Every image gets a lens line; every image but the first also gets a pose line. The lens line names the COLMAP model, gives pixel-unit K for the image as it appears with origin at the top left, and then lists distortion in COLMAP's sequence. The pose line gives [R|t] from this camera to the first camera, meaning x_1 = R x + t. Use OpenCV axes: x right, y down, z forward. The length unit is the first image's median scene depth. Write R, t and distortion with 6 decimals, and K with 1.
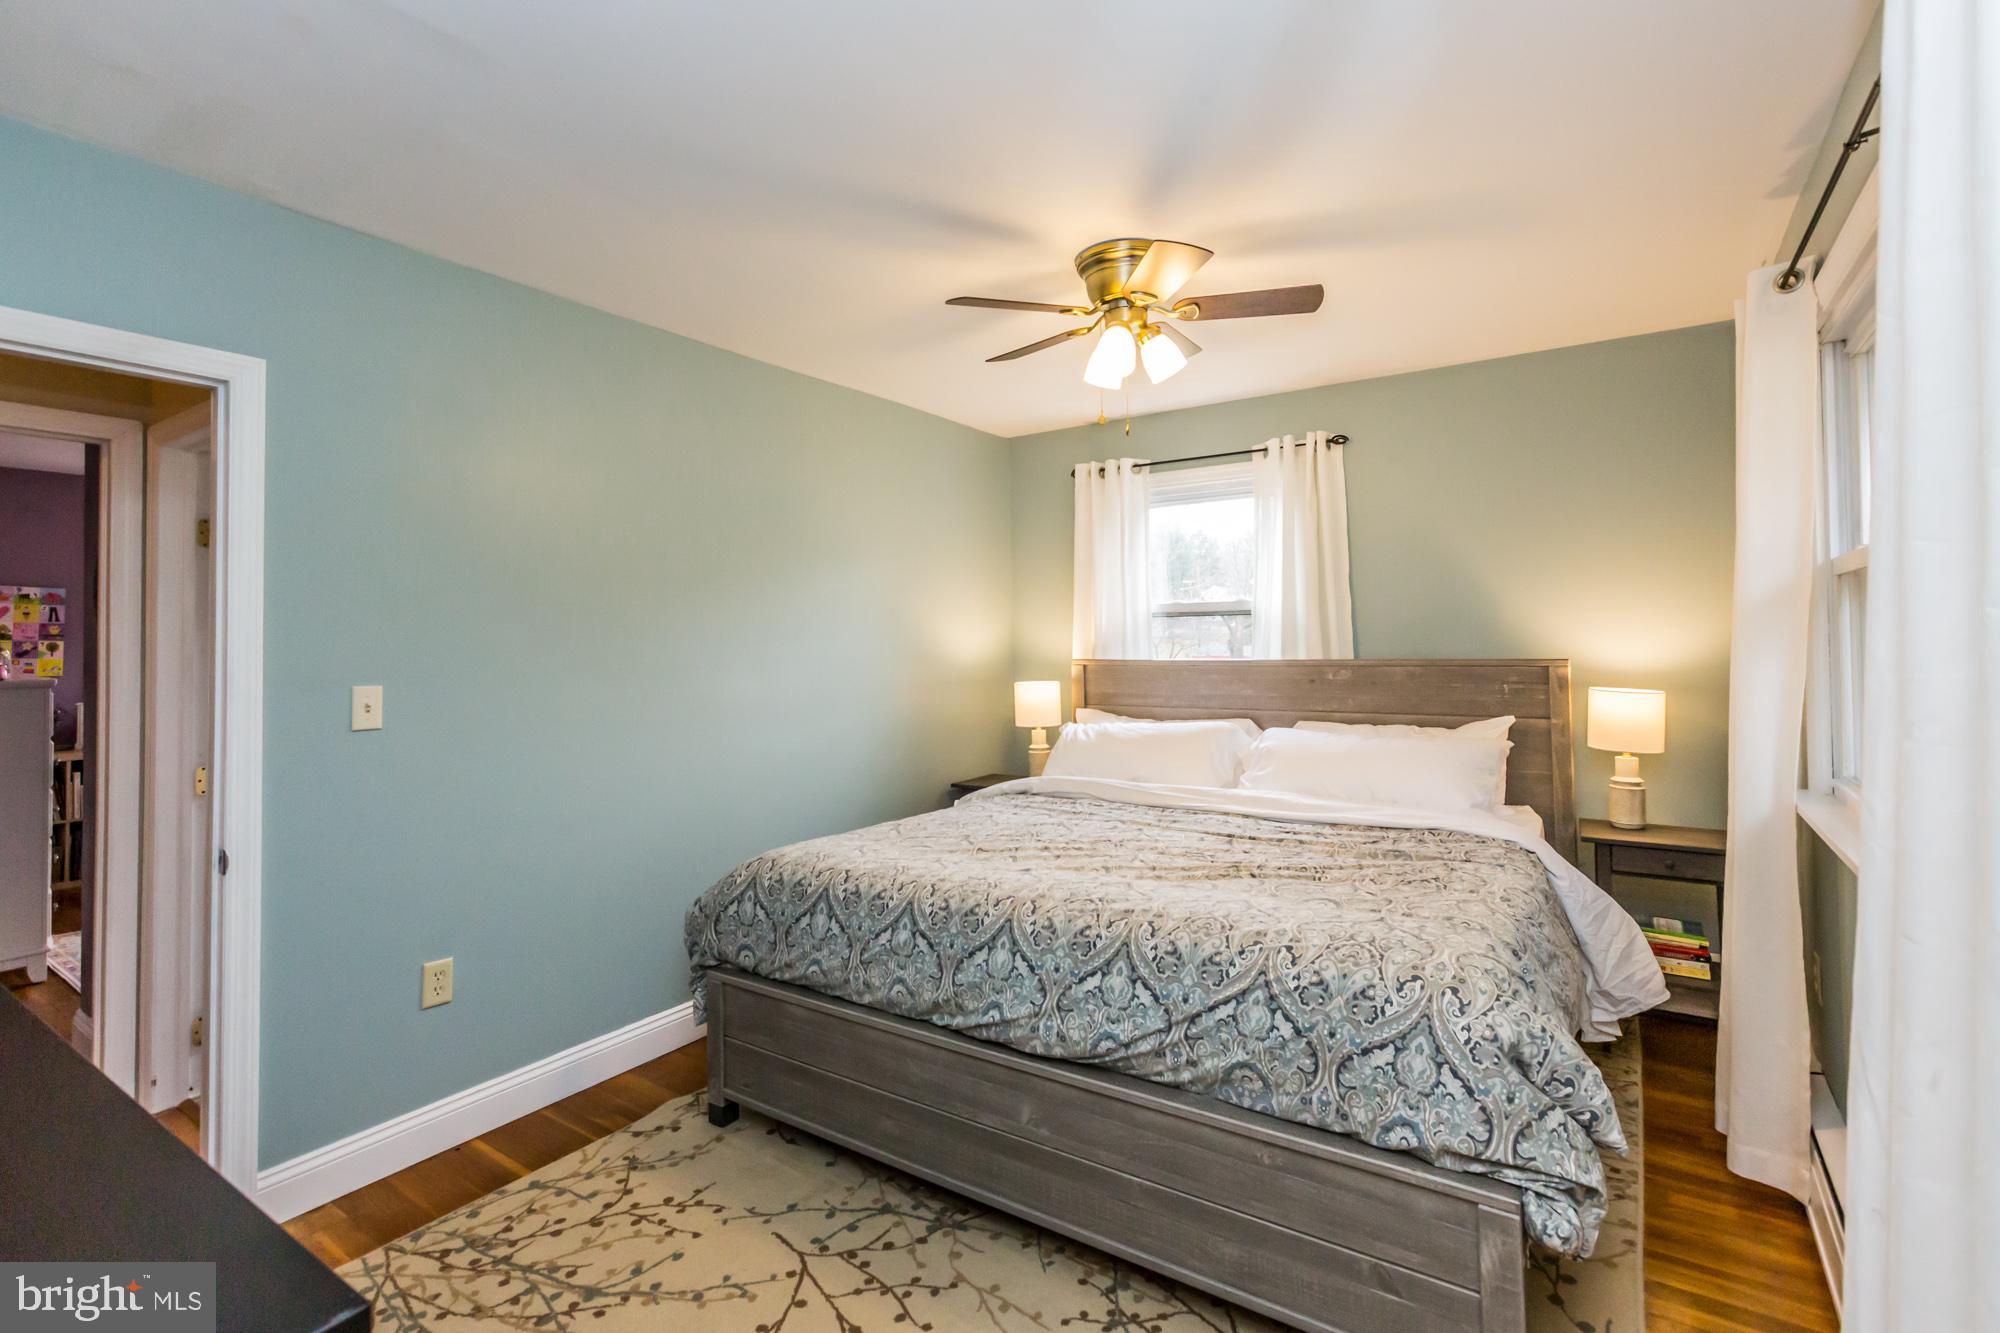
lens RADIAL K [[902.1, 0, 1003.3], [0, 902.1, 640.2], [0, 0, 1]] dist [-0.000289, -0.000592]
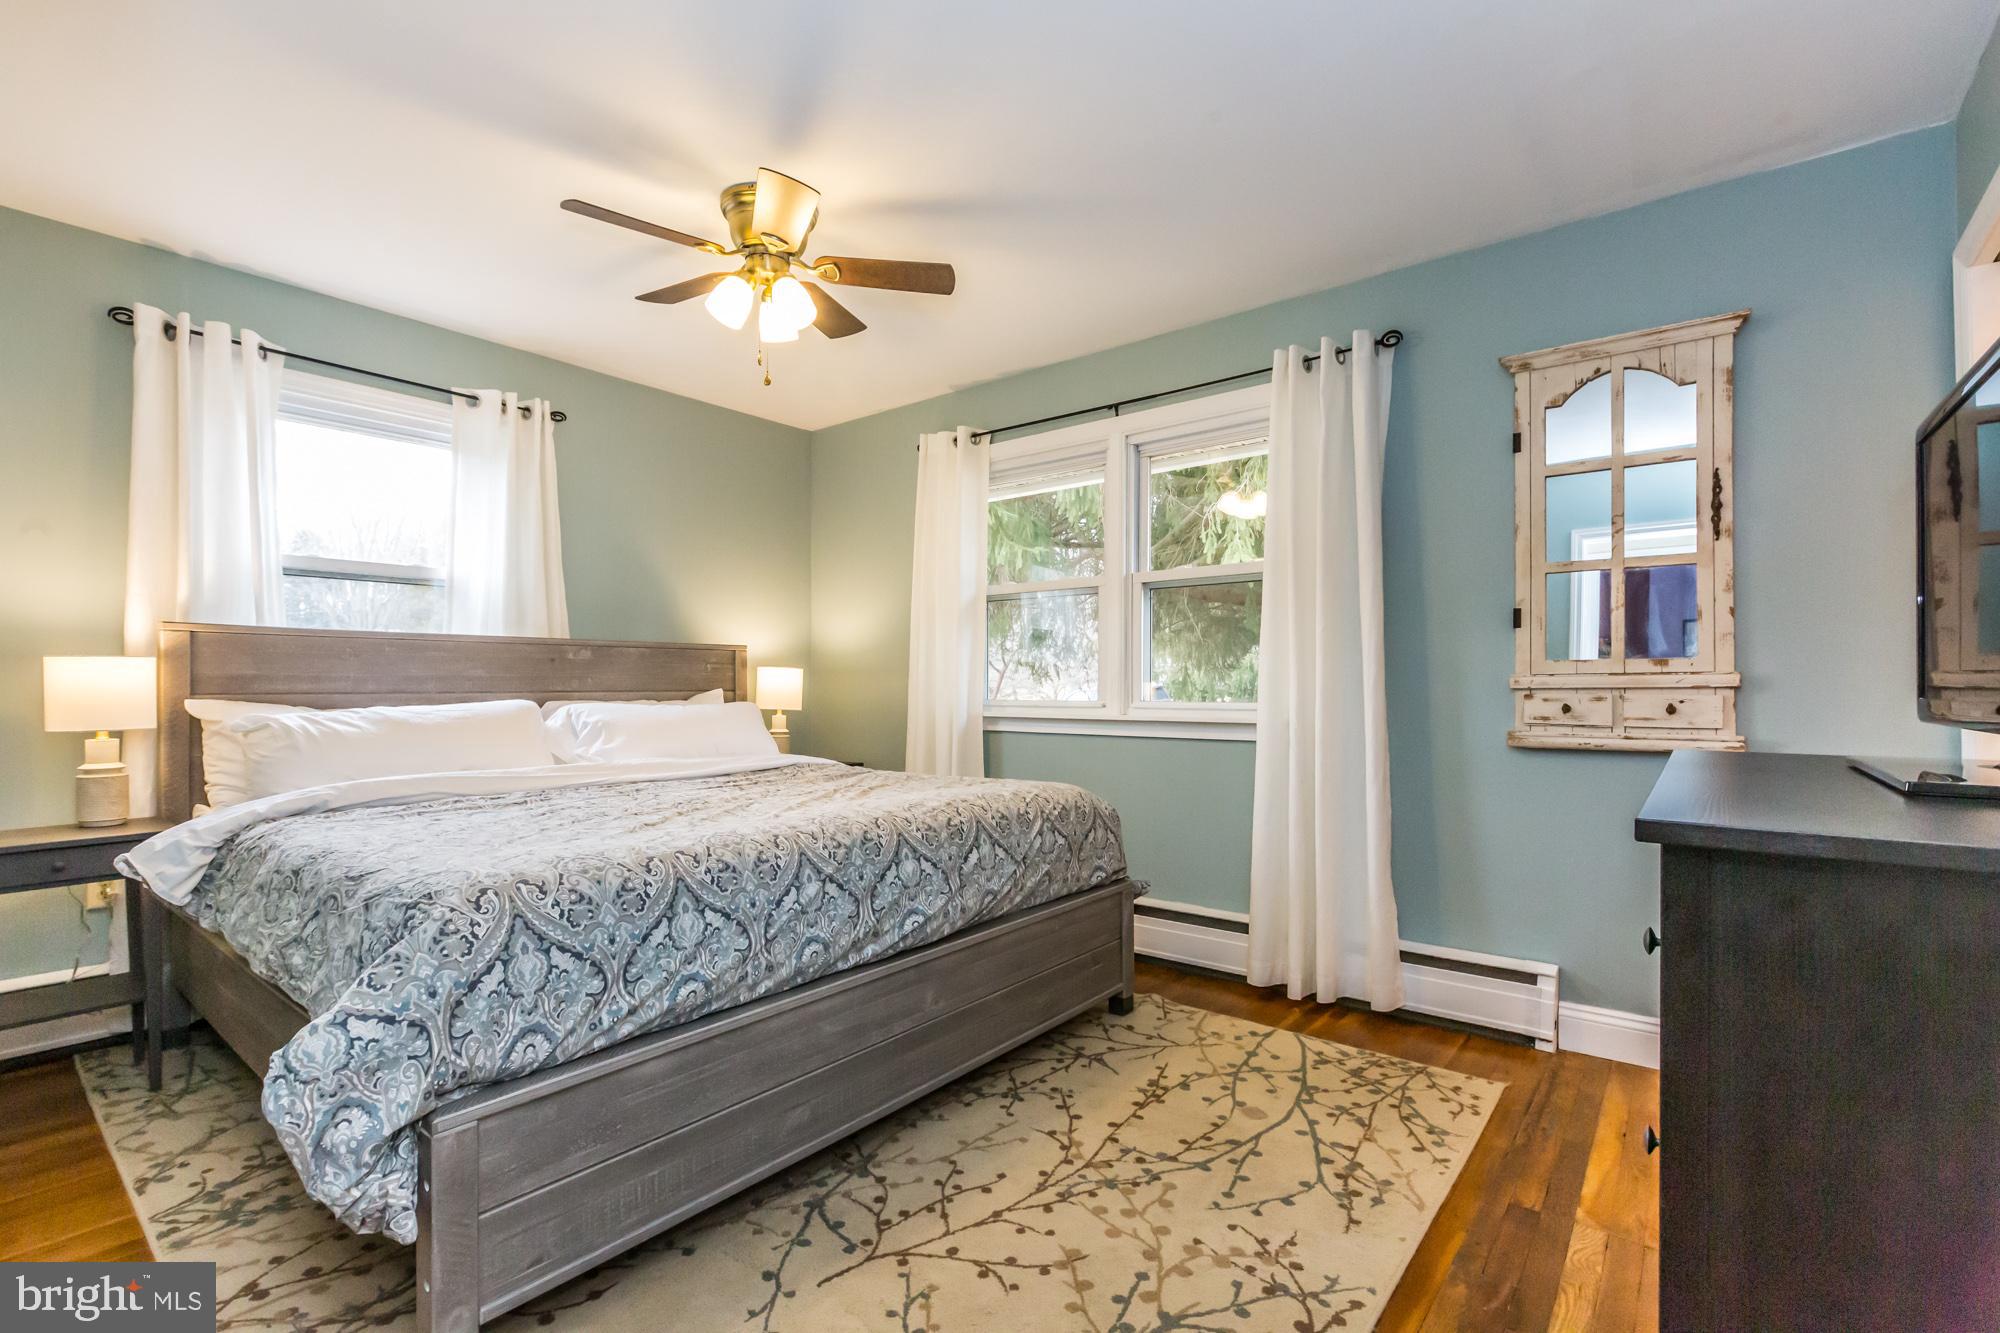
lens RADIAL K [[900.7, 0, 1003.7], [0, 900.7, 702.8], [0, 0, 1]] dist [-0.001320, 0.000074]
pose [[0.080949, -0.003465, 0.996712, -0.968075], [-0.005673, 0.999976, 0.003937, 0.140947], [-0.996702, -0.005974, 0.080928, 0.741176]]
